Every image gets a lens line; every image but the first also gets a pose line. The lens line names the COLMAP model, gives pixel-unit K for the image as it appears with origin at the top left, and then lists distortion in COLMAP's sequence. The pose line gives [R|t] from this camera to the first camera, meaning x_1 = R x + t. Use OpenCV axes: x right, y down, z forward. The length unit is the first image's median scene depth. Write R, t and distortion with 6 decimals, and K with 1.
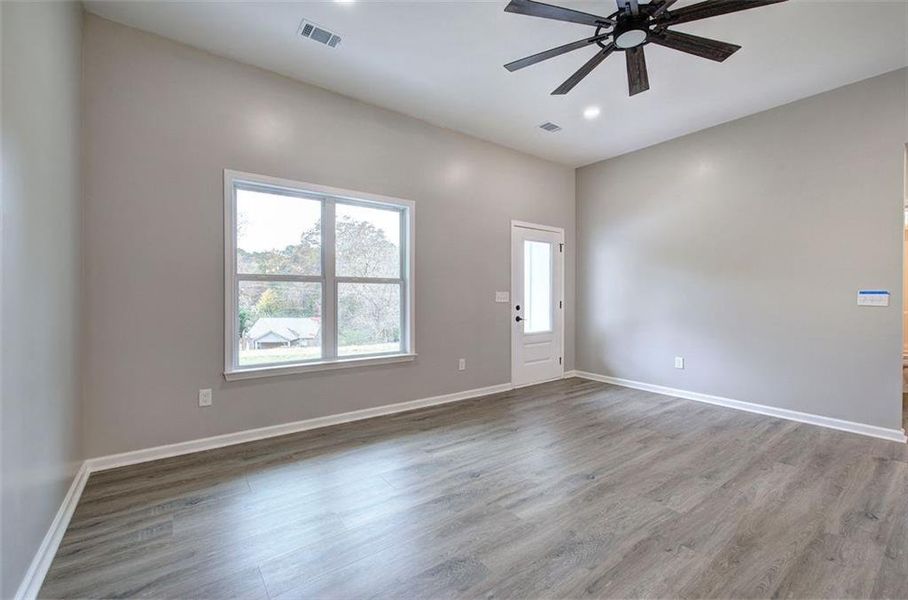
lens RADIAL K [[393.7, 0, 452.6], [0, 393.7, 298.7], [0, 0, 1]] dist [-0.002553, -0.000748]
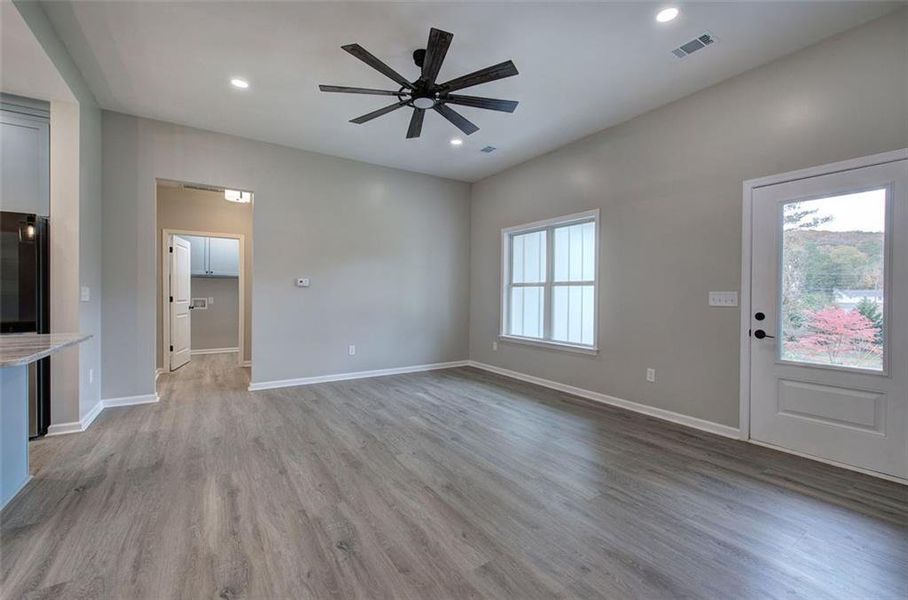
lens RADIAL K [[393.7, 0, 452.6], [0, 393.7, 298.7], [0, 0, 1]] dist [-0.002553, -0.000748]
pose [[-0.083312, 0.008944, -0.996483, 1.178209], [-0.013833, 0.999853, 0.010130, -0.006916], [0.996427, 0.014628, -0.083176, 0.802539]]
